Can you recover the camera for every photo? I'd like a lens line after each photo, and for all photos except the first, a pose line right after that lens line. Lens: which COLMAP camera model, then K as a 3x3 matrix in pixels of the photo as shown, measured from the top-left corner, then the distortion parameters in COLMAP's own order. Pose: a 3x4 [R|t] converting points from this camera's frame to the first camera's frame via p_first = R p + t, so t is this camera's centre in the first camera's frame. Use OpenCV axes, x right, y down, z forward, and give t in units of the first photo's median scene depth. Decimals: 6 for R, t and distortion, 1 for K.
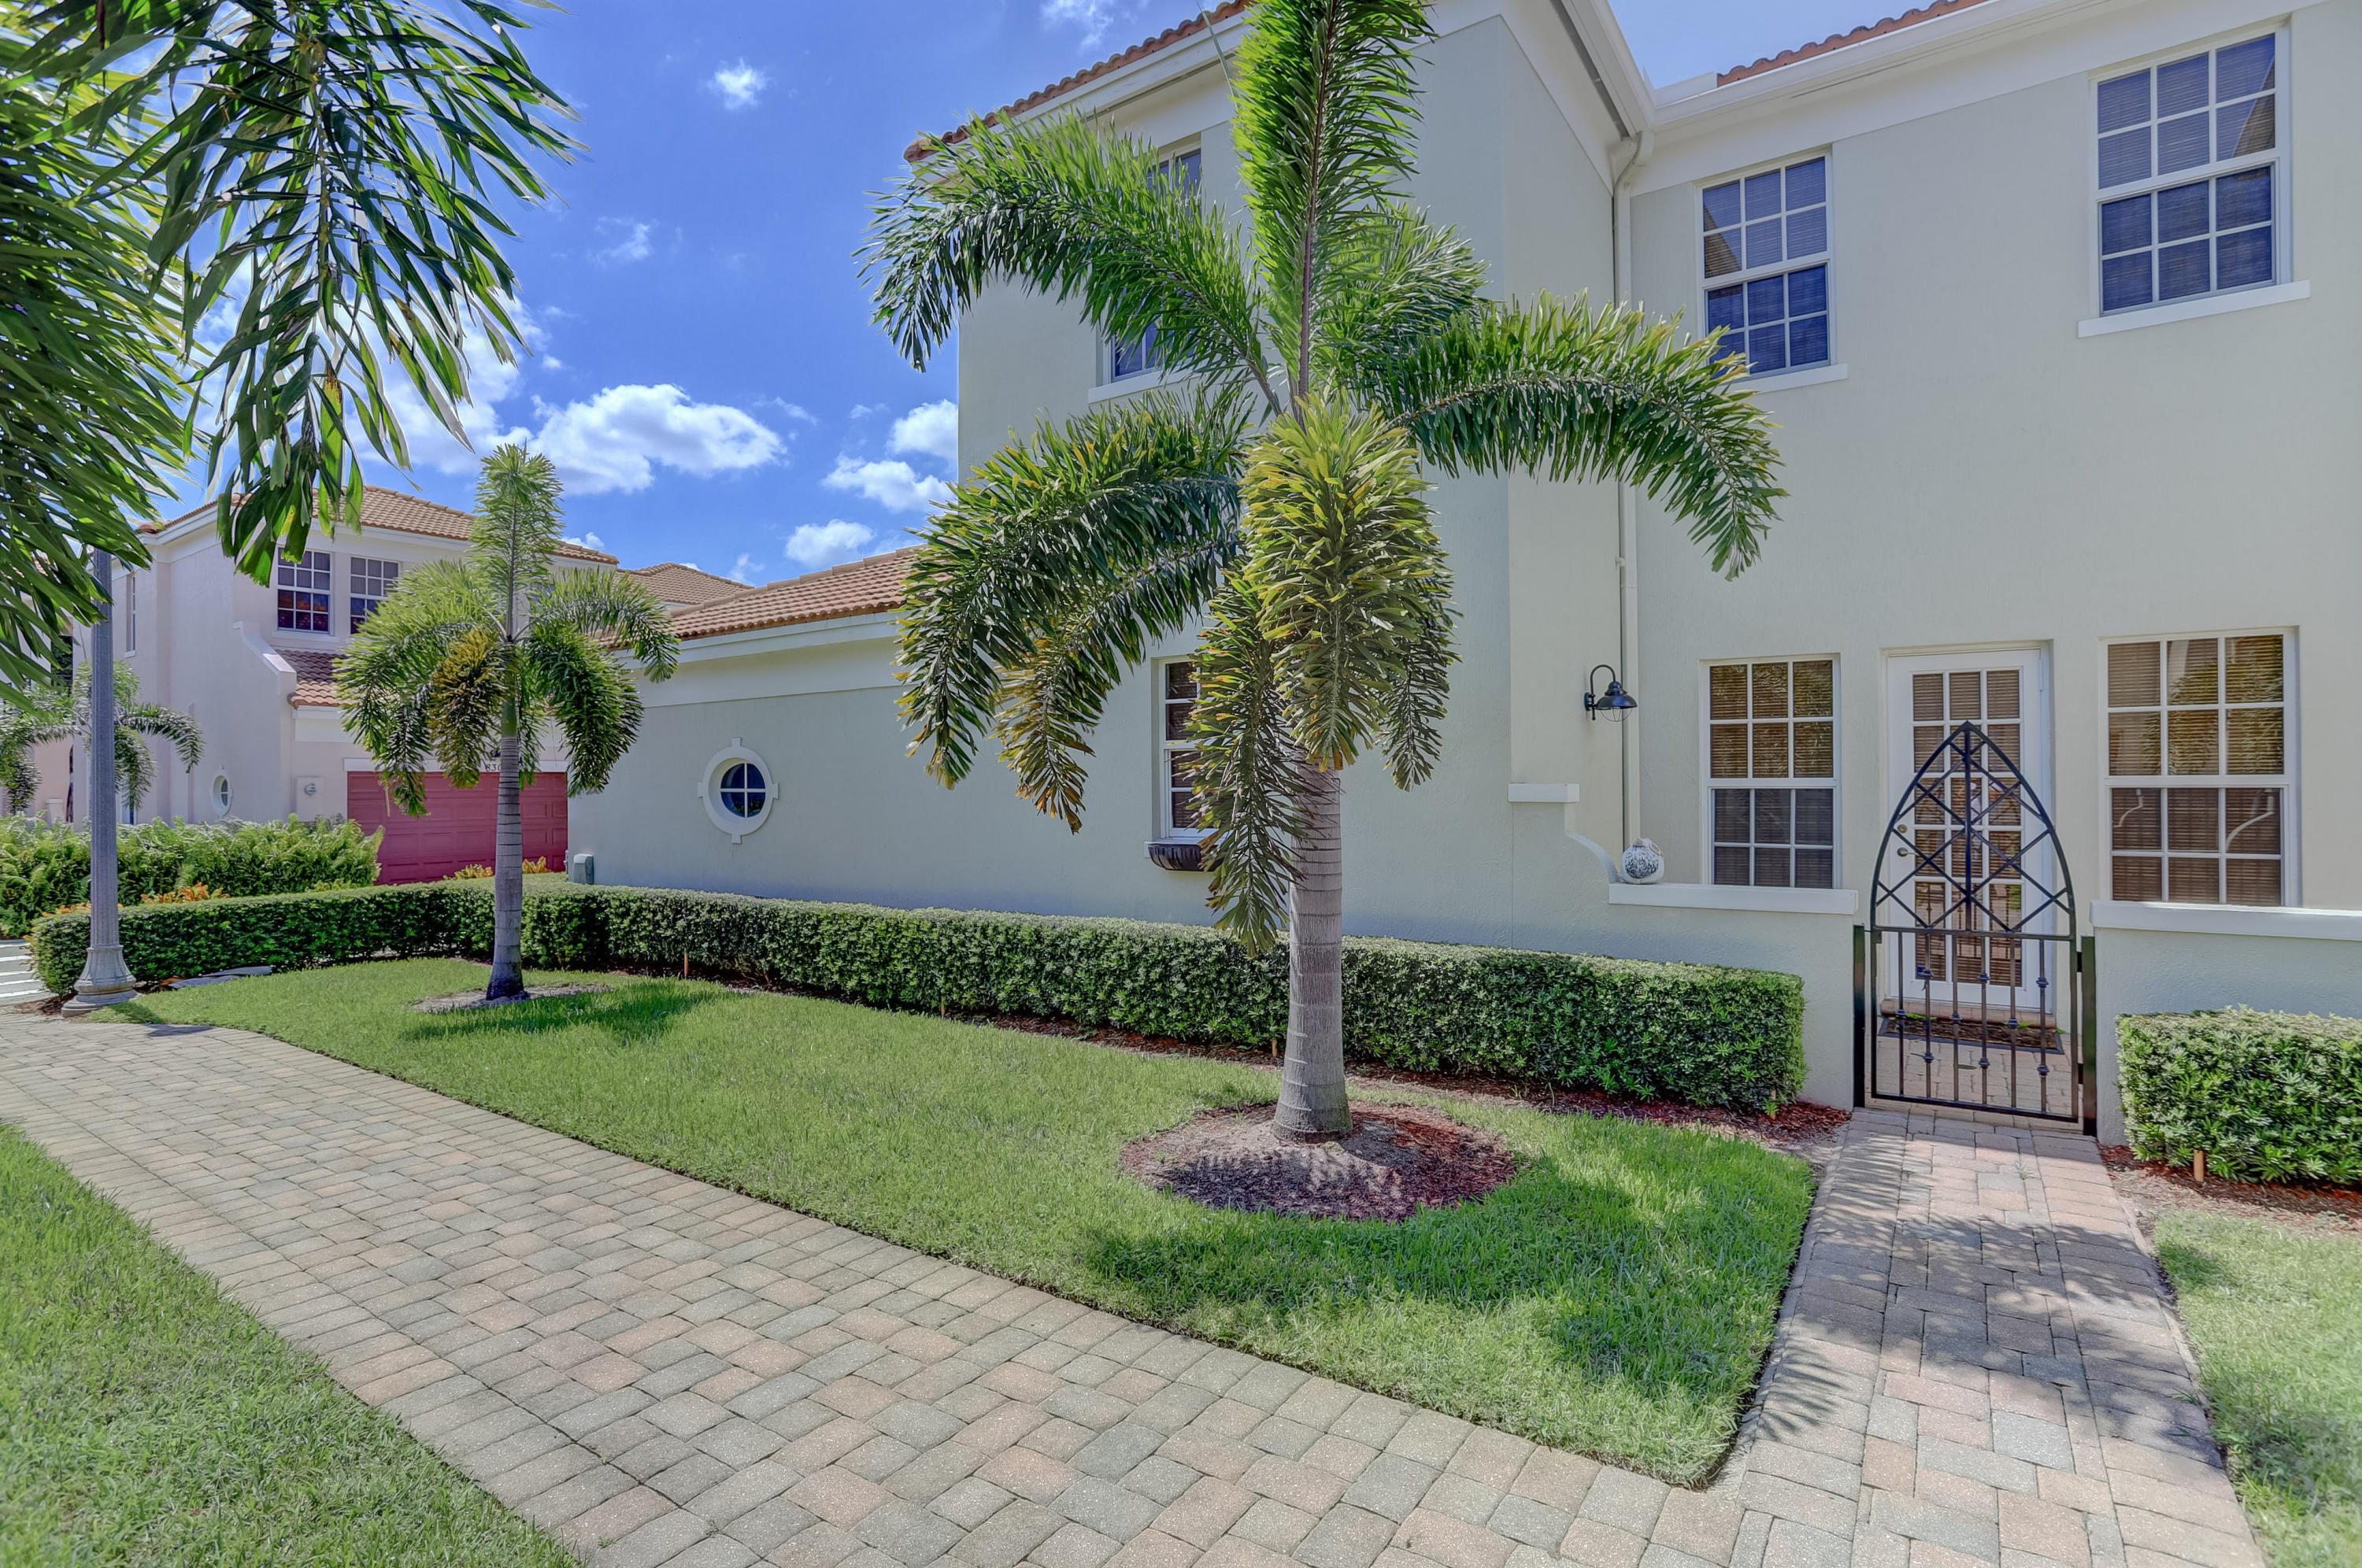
lens RADIAL K [[1141.8, 0, 1189.0], [0, 1141.8, 775.8], [0, 0, 1]] dist [-0.061407, 0.029240]
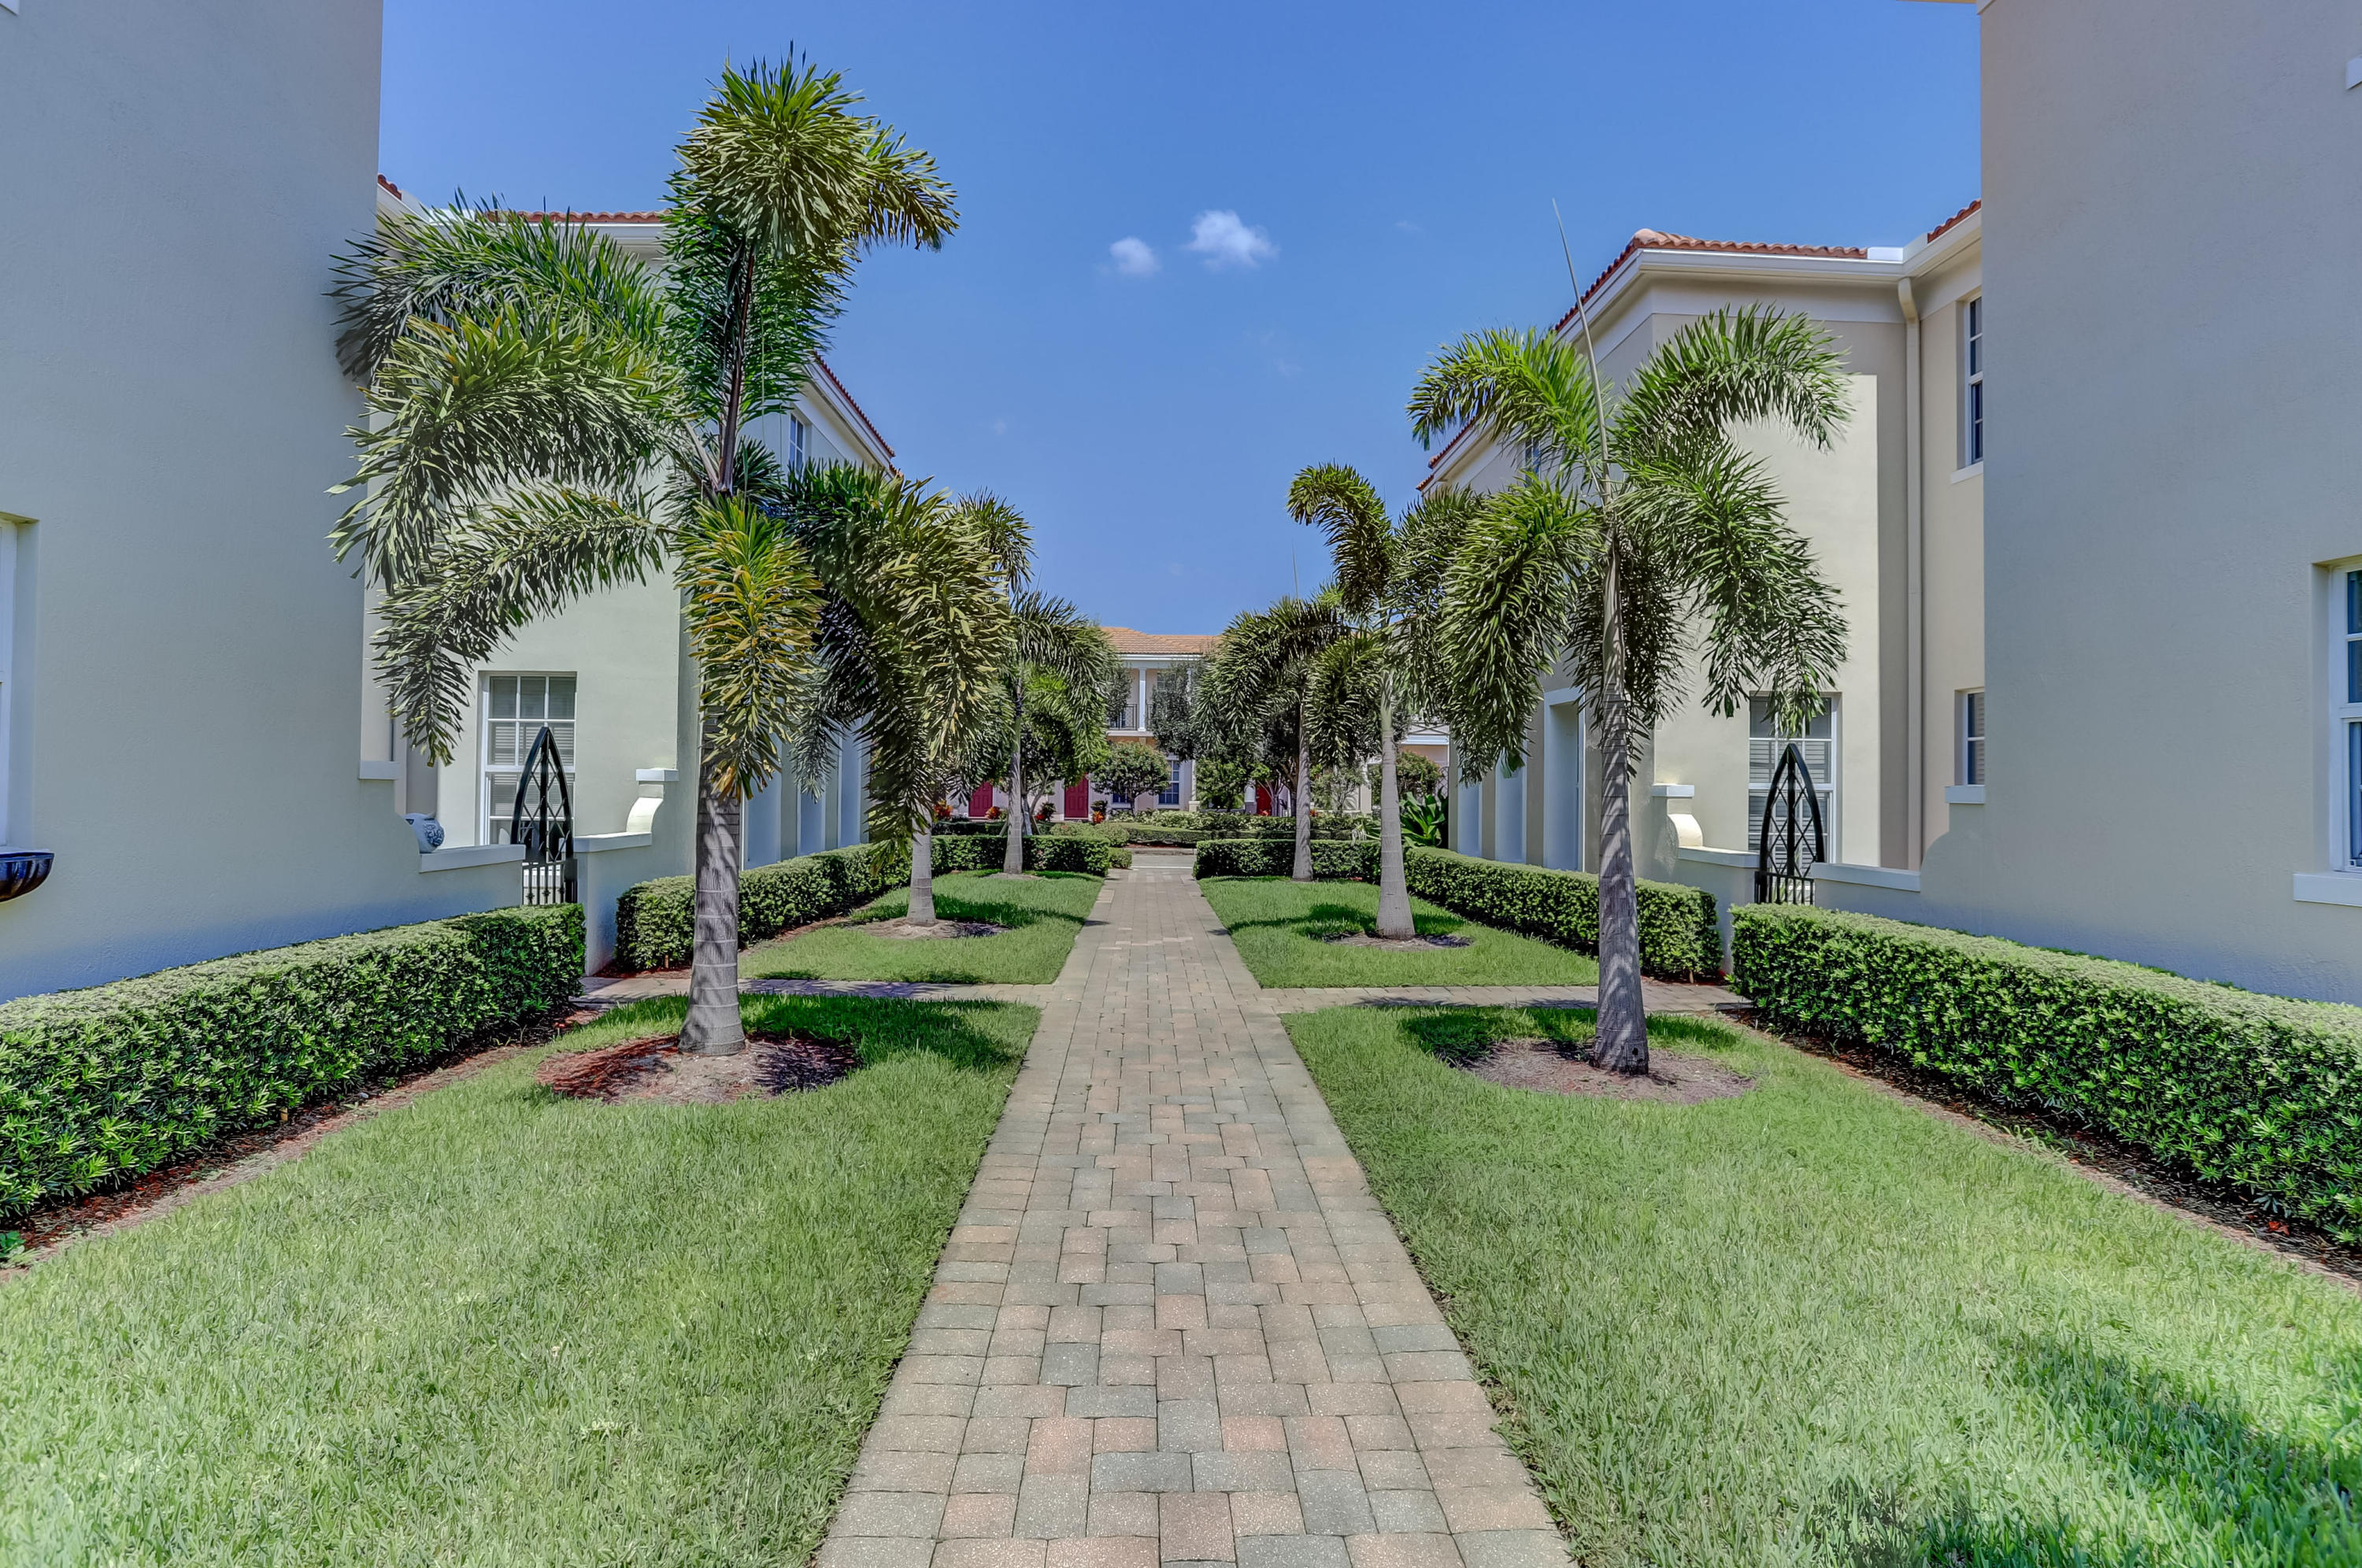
lens RADIAL K [[1141.8, 0, 1189.0], [0, 1141.8, 775.8], [0, 0, 1]] dist [-0.061407, 0.029240]
pose [[-0.588298, 0.008525, 0.808599, -1.140339], [-0.008422, 0.999826, -0.016668, 0.039566], [-0.808600, -0.016616, -0.588123, 1.282750]]
